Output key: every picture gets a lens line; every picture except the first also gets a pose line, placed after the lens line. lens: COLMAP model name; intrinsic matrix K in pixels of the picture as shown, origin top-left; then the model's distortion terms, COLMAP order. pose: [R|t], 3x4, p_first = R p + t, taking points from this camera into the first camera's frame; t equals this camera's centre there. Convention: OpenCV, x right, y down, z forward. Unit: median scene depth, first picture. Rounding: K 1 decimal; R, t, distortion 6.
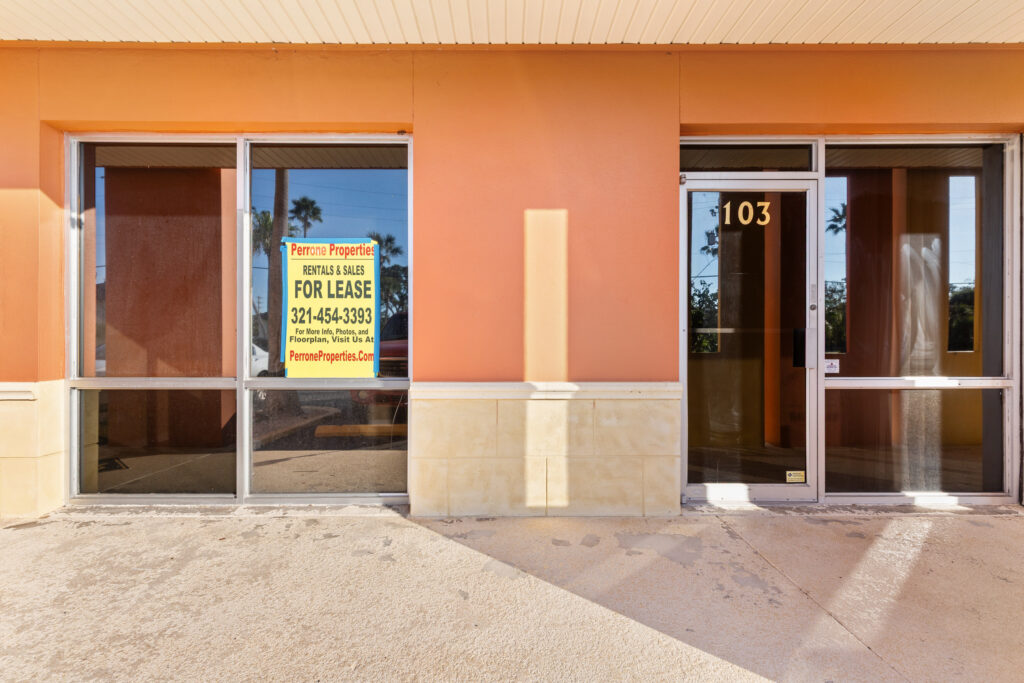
lens RADIAL K [[460.4, 0, 502.6], [0, 460.4, 337.4], [0, 0, 1]] dist [0.005733, -0.000843]
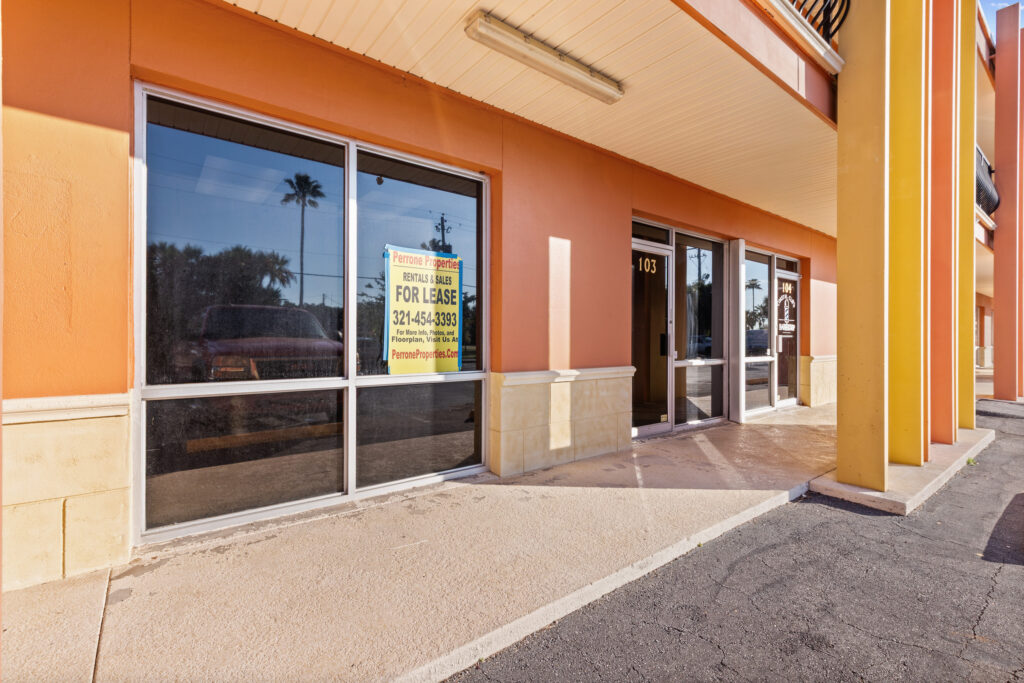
lens RADIAL K [[460.4, 0, 495.7], [0, 460.4, 339.6], [0, 0, 1]] dist [0.005733, -0.000843]
pose [[0.798638, 0.001734, 0.601810, -0.920108], [-0.000979, 0.999998, -0.001582, 0.006229], [-0.601811, 0.000674, 0.798638, -0.012199]]
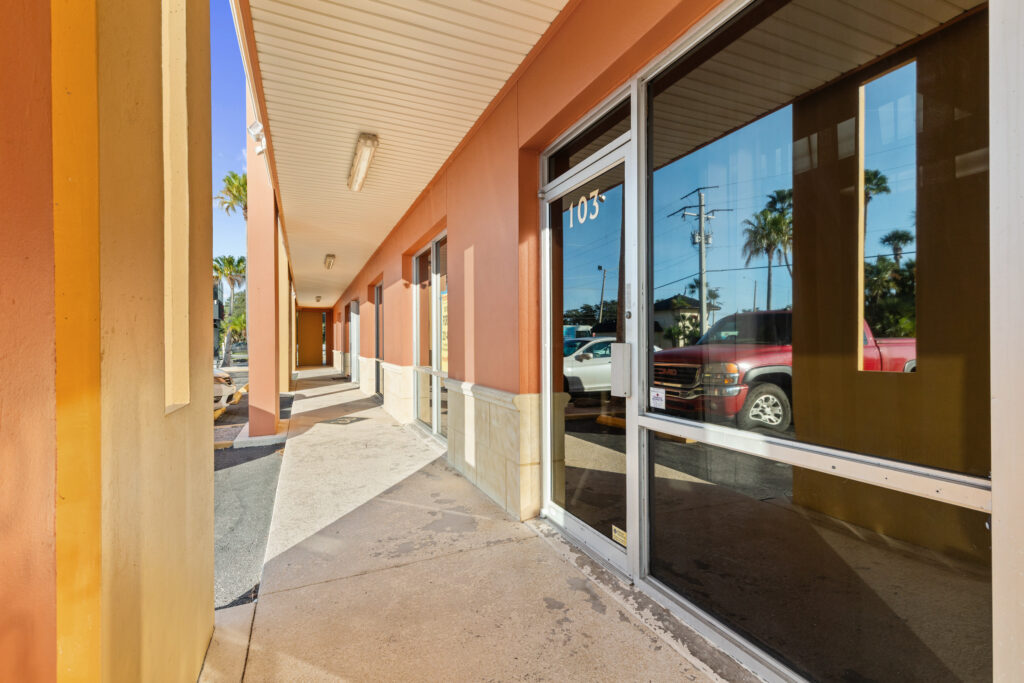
lens RADIAL K [[460.4, 0, 518.5], [0, 460.4, 344.8], [0, 0, 1]] dist [0.005733, -0.000843]
pose [[0.420842, 0.003740, -0.907126, 1.250376], [-0.000846, 0.999993, 0.003731, -0.019426], [0.907134, -0.000803, 0.420842, 0.521604]]
